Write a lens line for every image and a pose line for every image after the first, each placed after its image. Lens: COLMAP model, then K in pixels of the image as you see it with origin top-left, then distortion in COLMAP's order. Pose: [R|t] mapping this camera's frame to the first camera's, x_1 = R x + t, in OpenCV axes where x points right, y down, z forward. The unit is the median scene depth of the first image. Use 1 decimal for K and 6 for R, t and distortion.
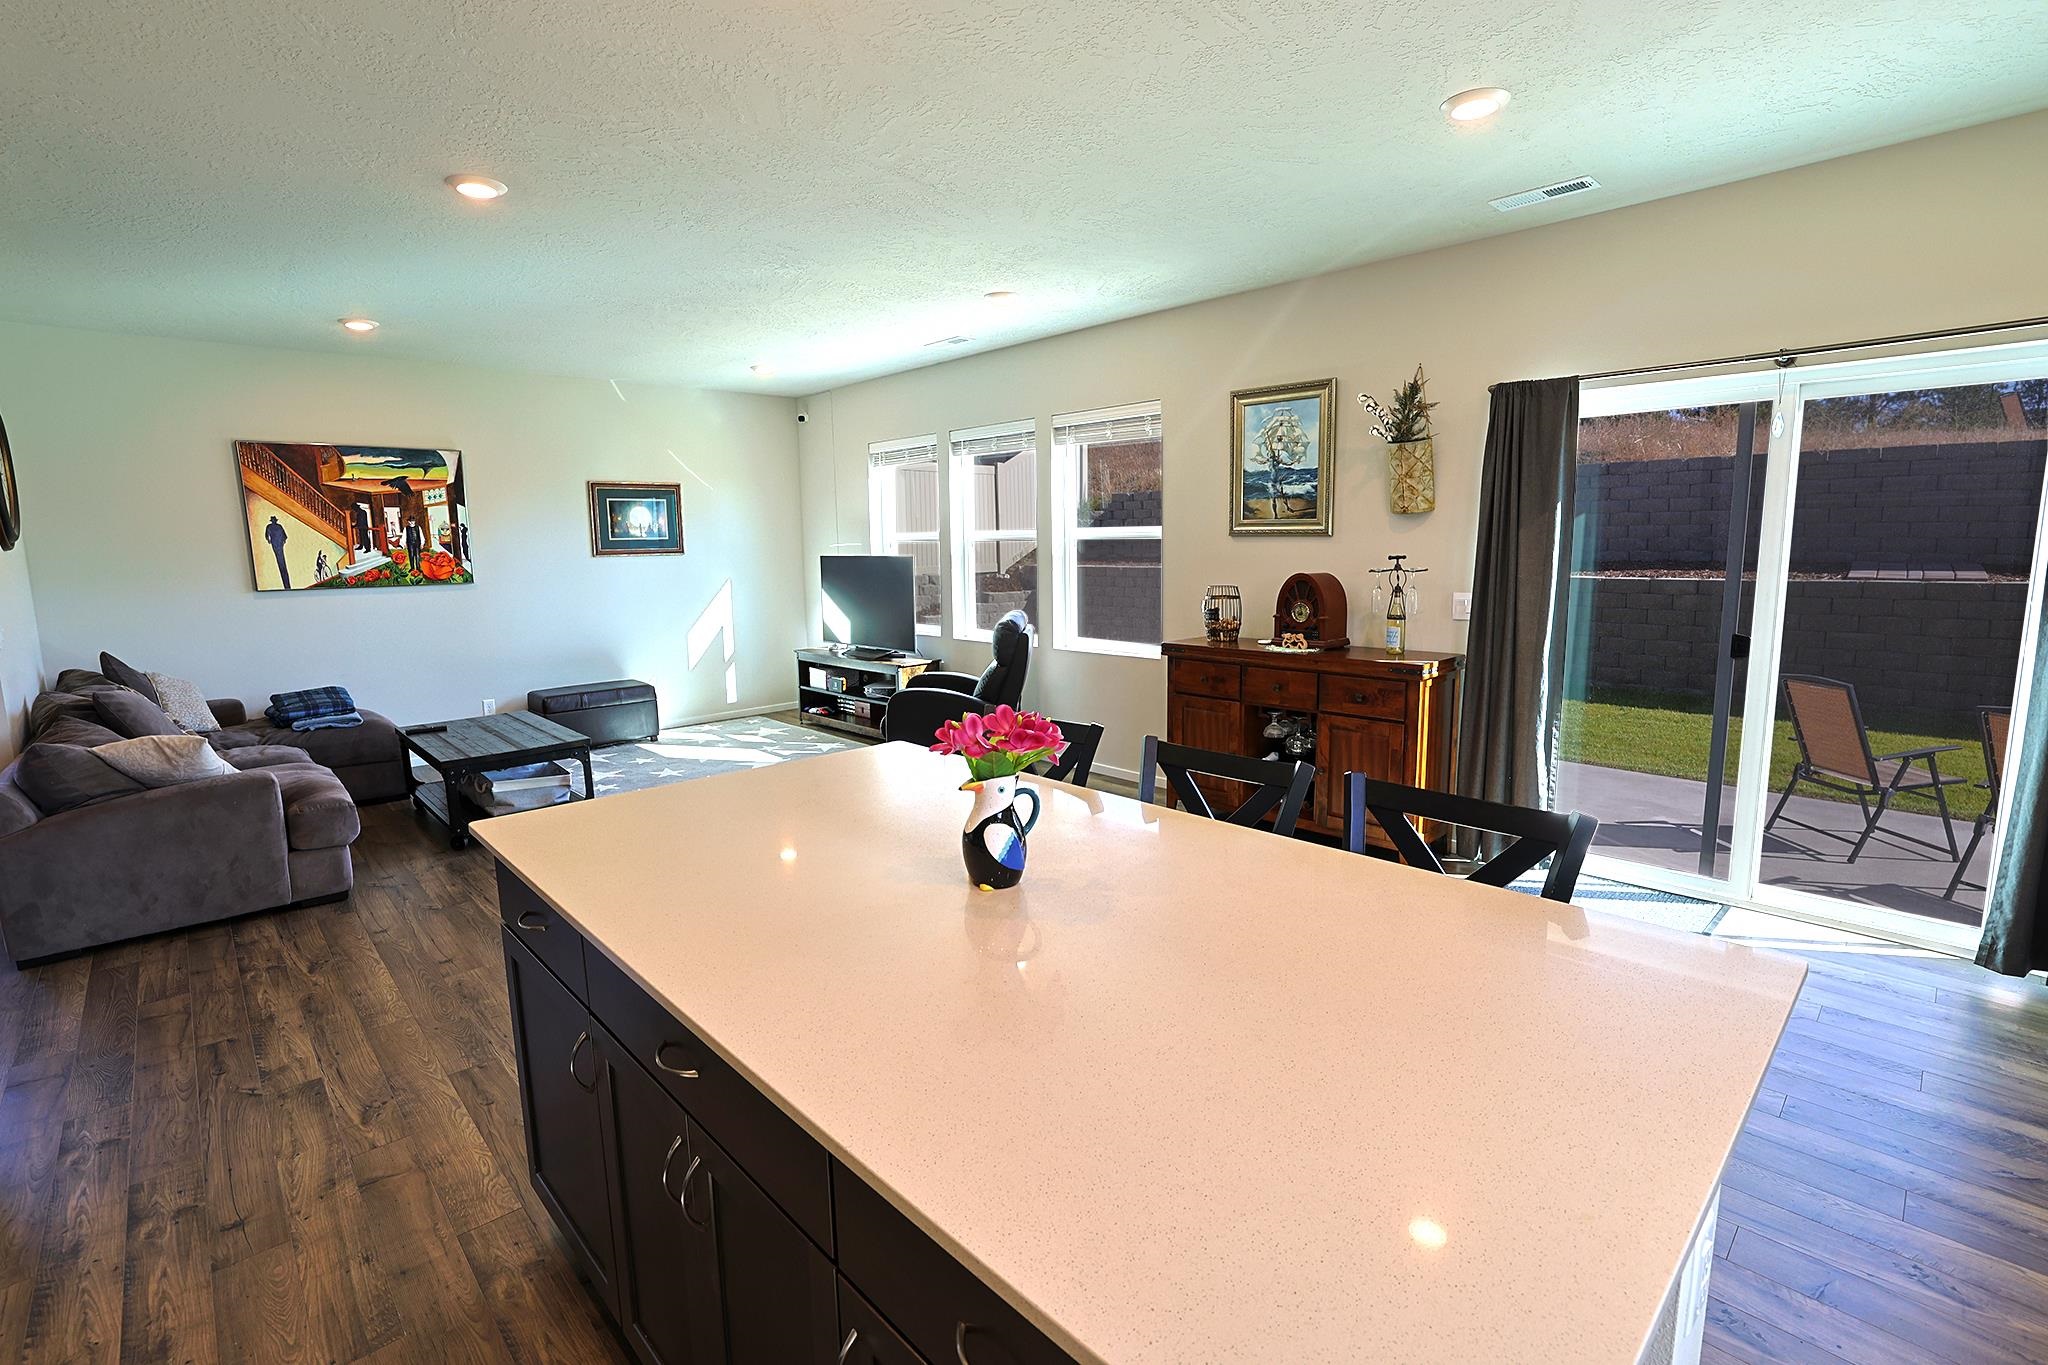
lens RADIAL K [[927.2, 0, 1019.3], [0, 927.2, 677.8], [0, 0, 1]] dist [-0.003365, -0.000498]
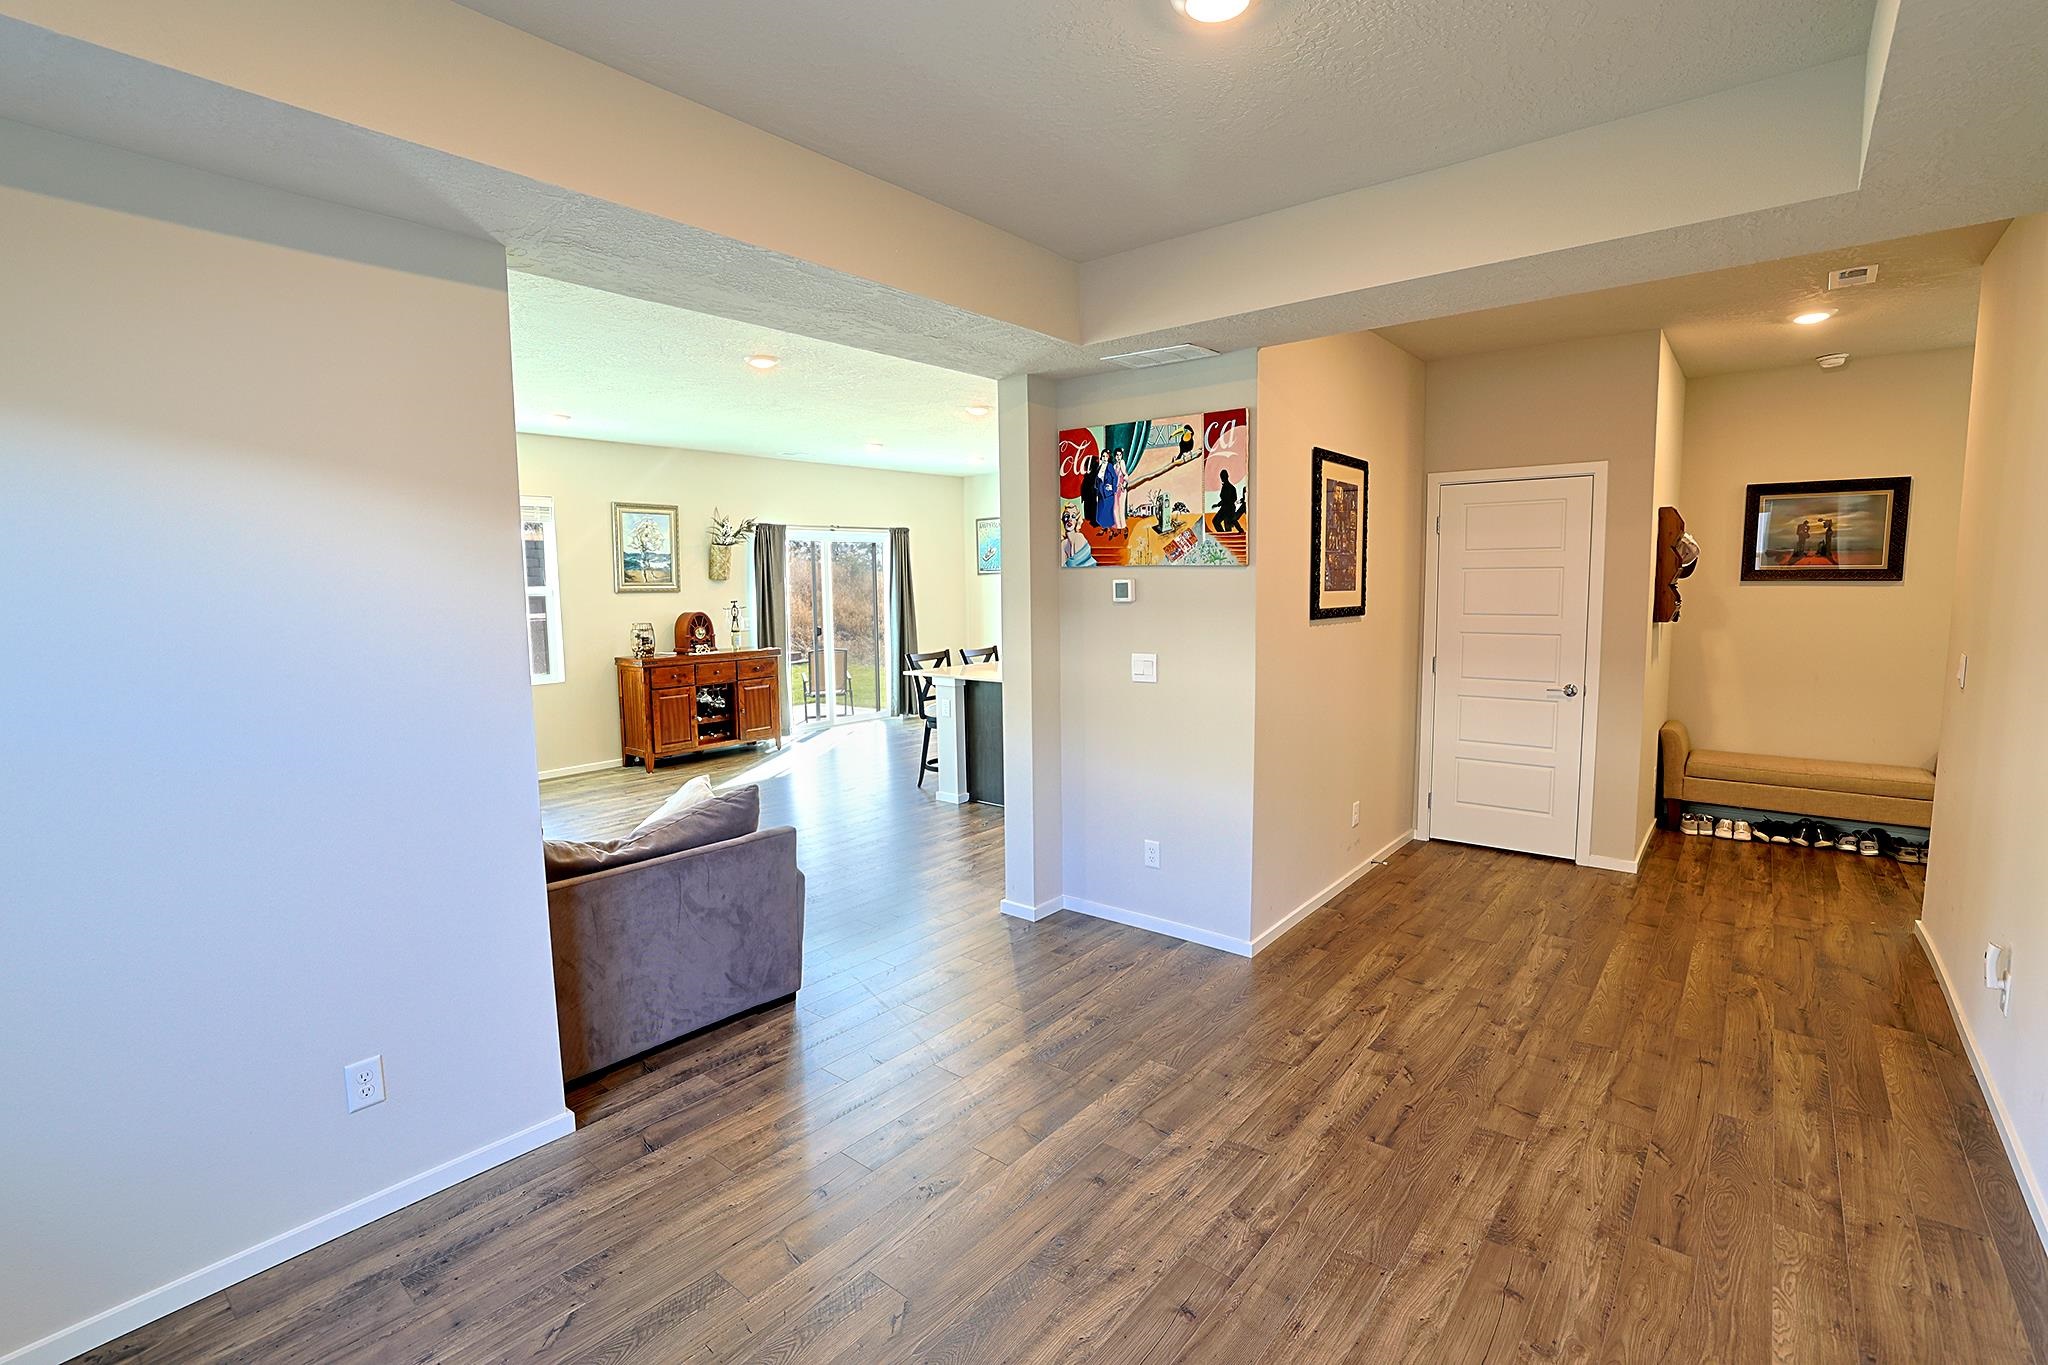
lens RADIAL K [[927.2, 0, 1026.0], [0, 927.2, 680.9], [0, 0, 1]] dist [-0.003365, -0.000498]
pose [[-0.112249, -0.091871, 0.989424, -1.490446], [0.172953, 0.978712, 0.110498, -0.065816], [-0.978513, 0.183528, -0.093970, 0.534273]]
